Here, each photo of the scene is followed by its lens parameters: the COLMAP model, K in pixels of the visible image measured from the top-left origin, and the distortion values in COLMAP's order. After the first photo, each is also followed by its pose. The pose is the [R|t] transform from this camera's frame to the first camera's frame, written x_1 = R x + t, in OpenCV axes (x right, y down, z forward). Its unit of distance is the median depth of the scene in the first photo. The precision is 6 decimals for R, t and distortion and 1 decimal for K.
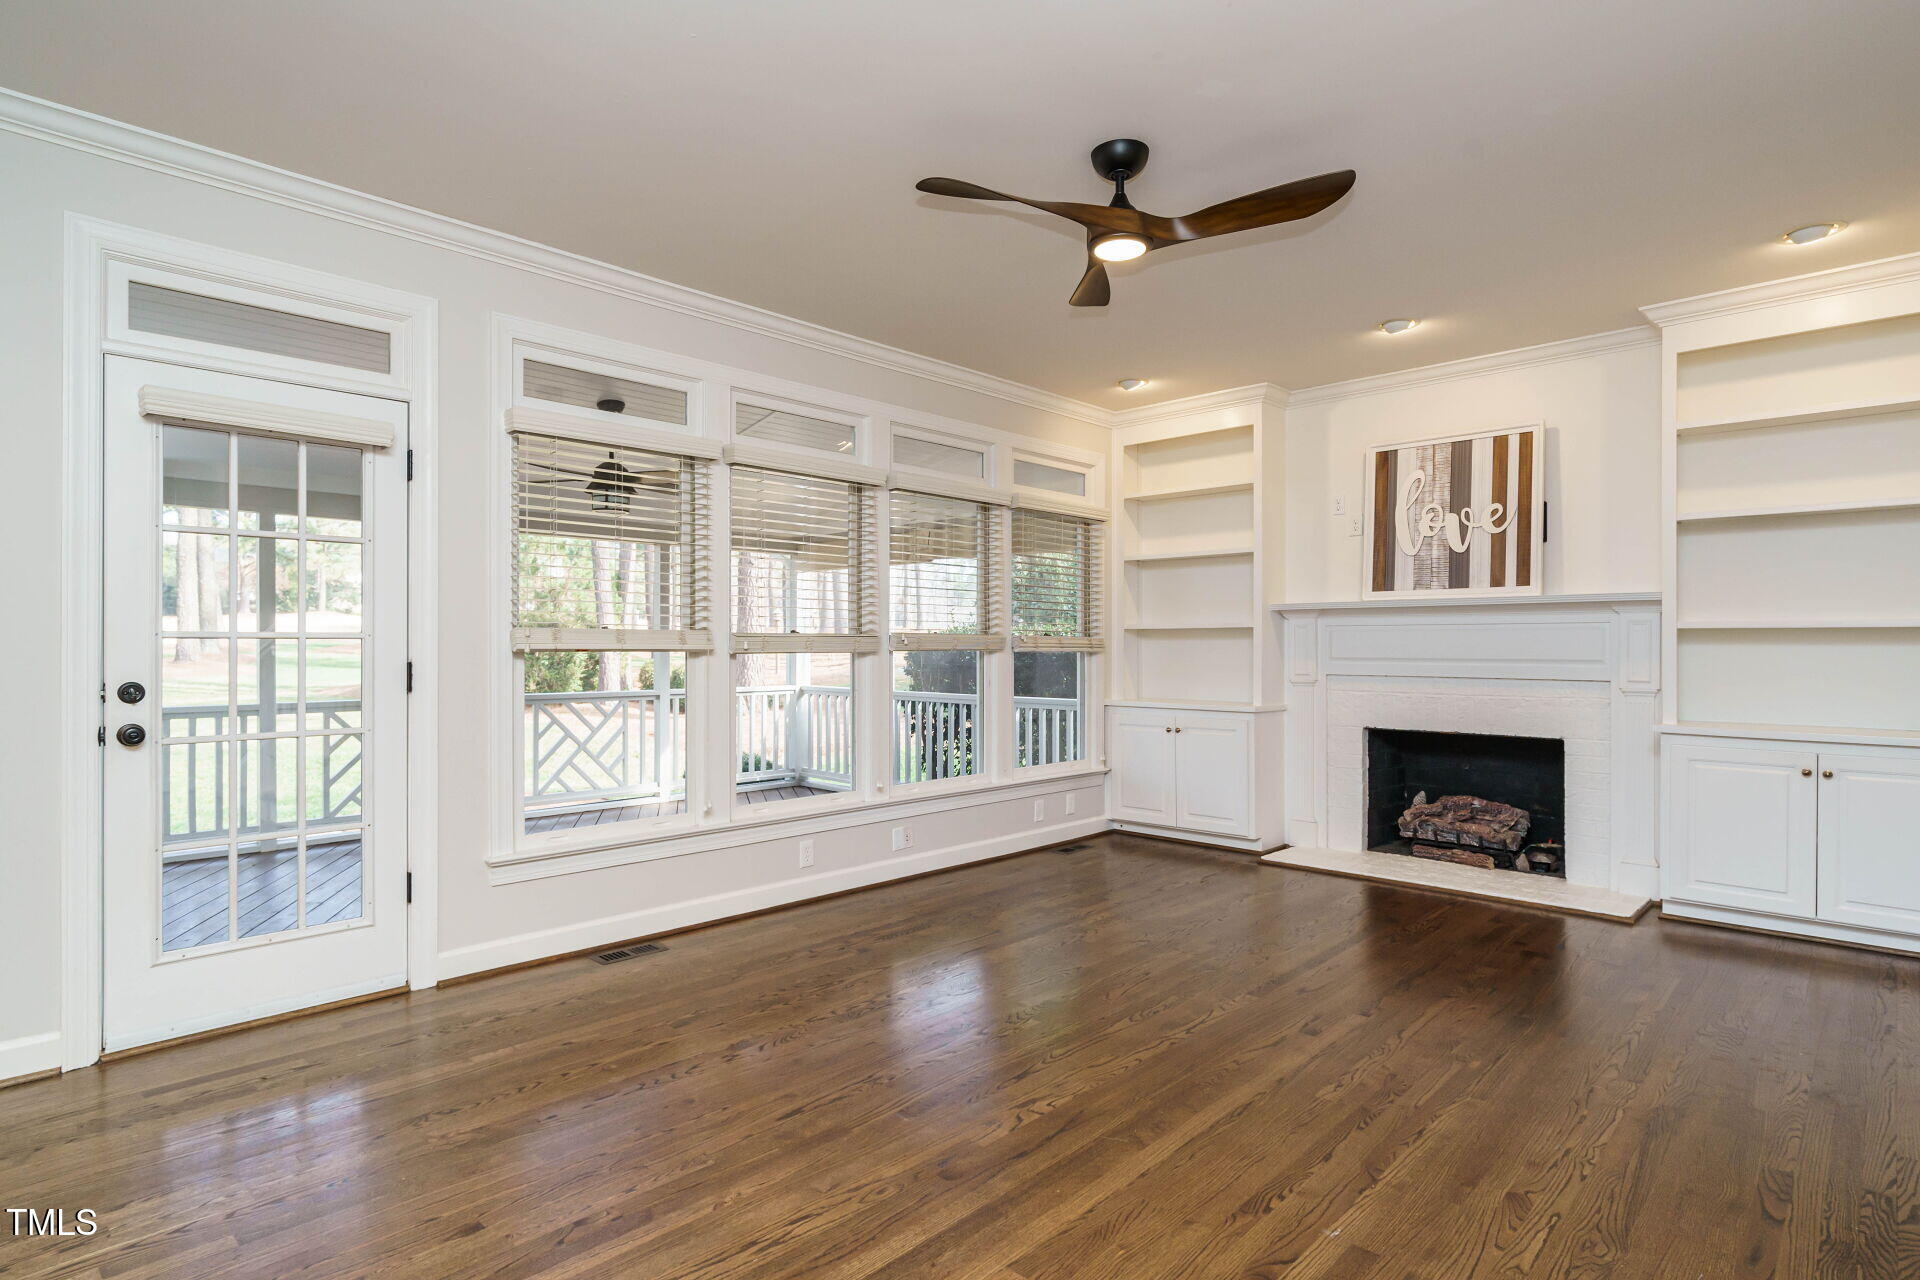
lens RADIAL K [[993.0, 0, 961.0], [0, 993.0, 646.1], [0, 0, 1]] dist [-0.001710, 0.000259]
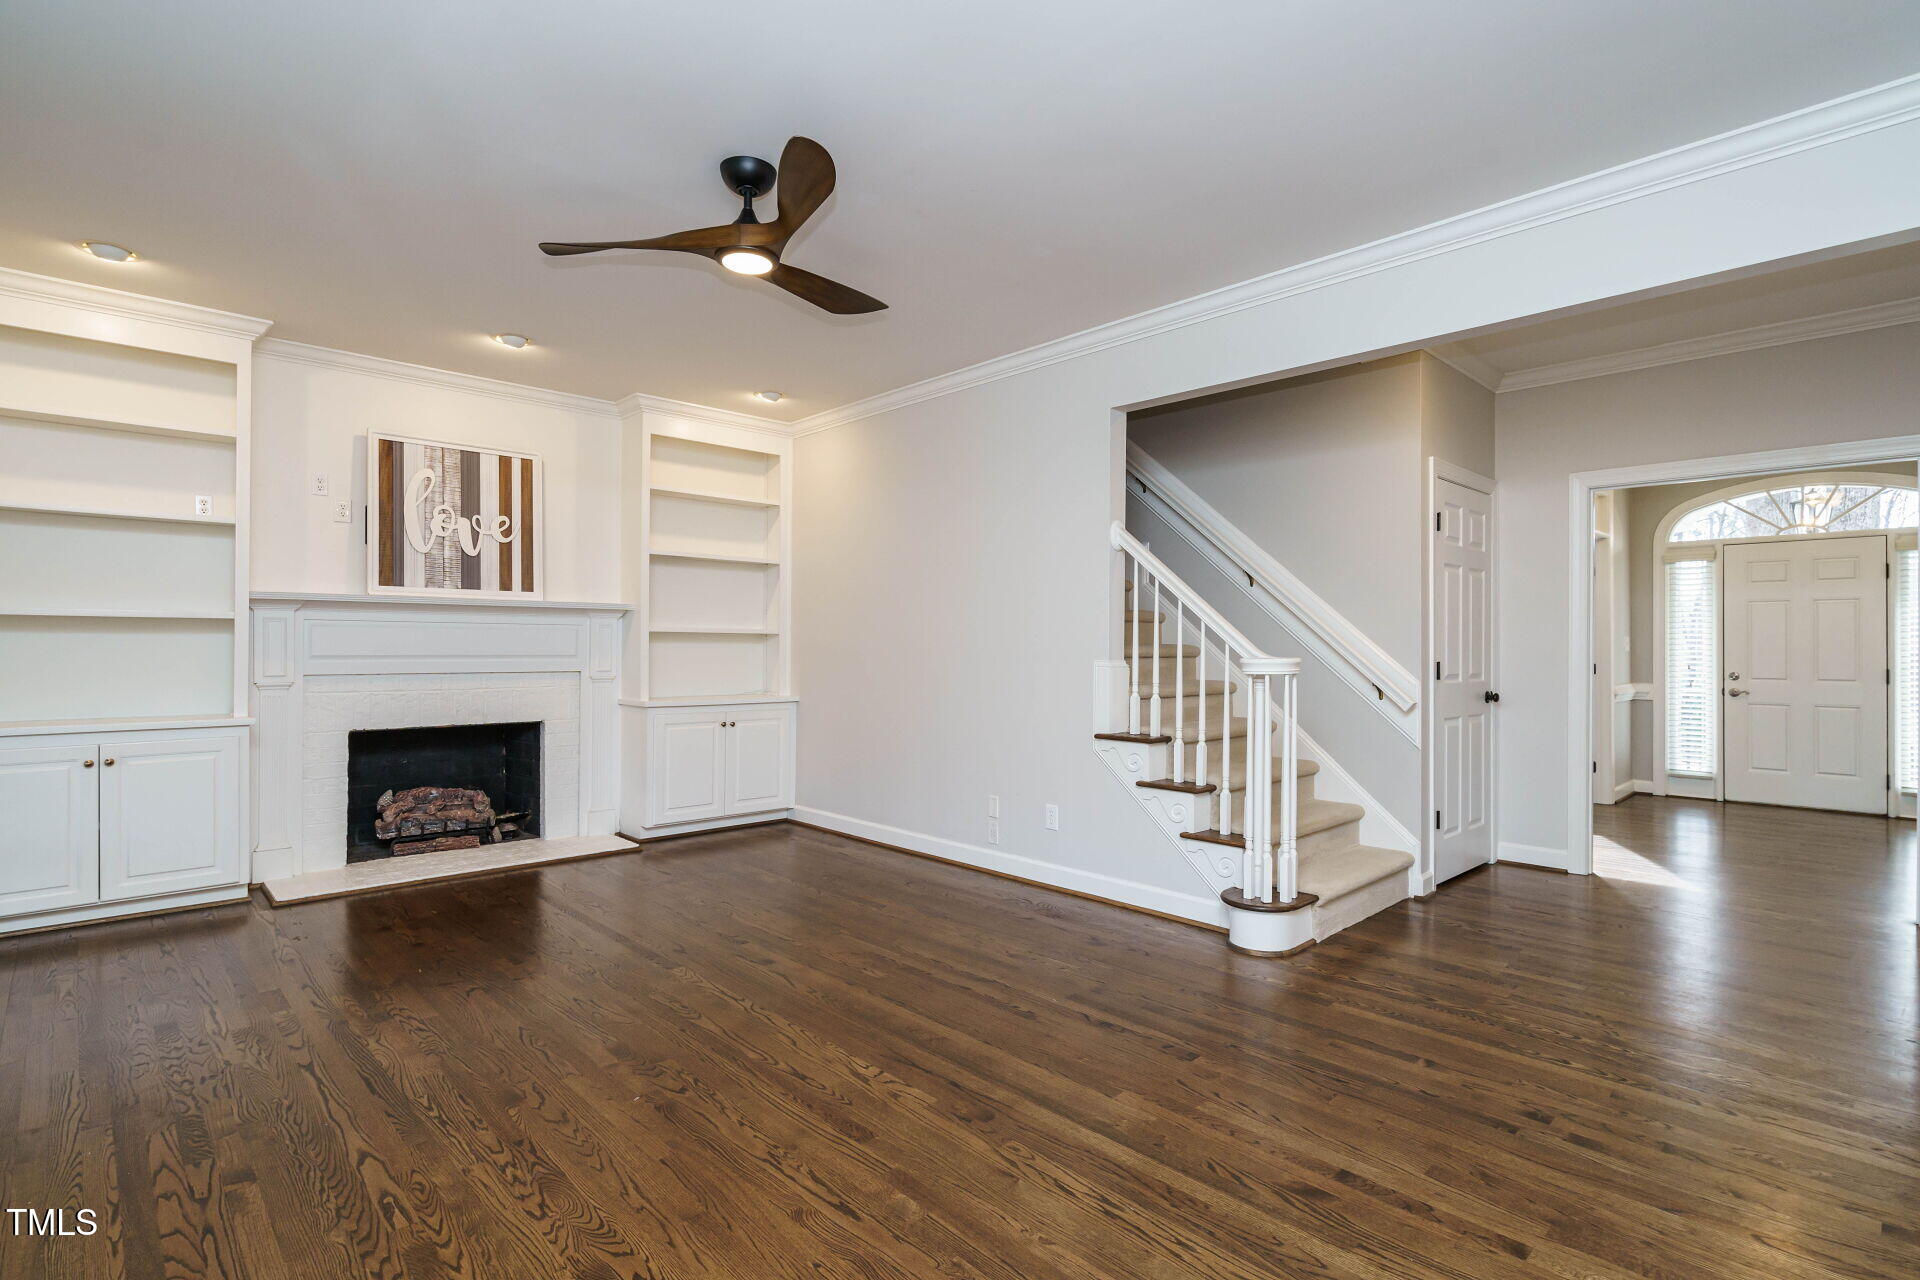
lens RADIAL K [[915.4, 0, 962.8], [0, 915.4, 644.0], [0, 0, 1]] dist [-0.005299, 0.001158]
pose [[0.041668, 0.001714, 0.999130, -0.461689], [-0.005530, 0.999984, -0.001485, -0.000865], [-0.999116, -0.005463, 0.041677, 0.433451]]
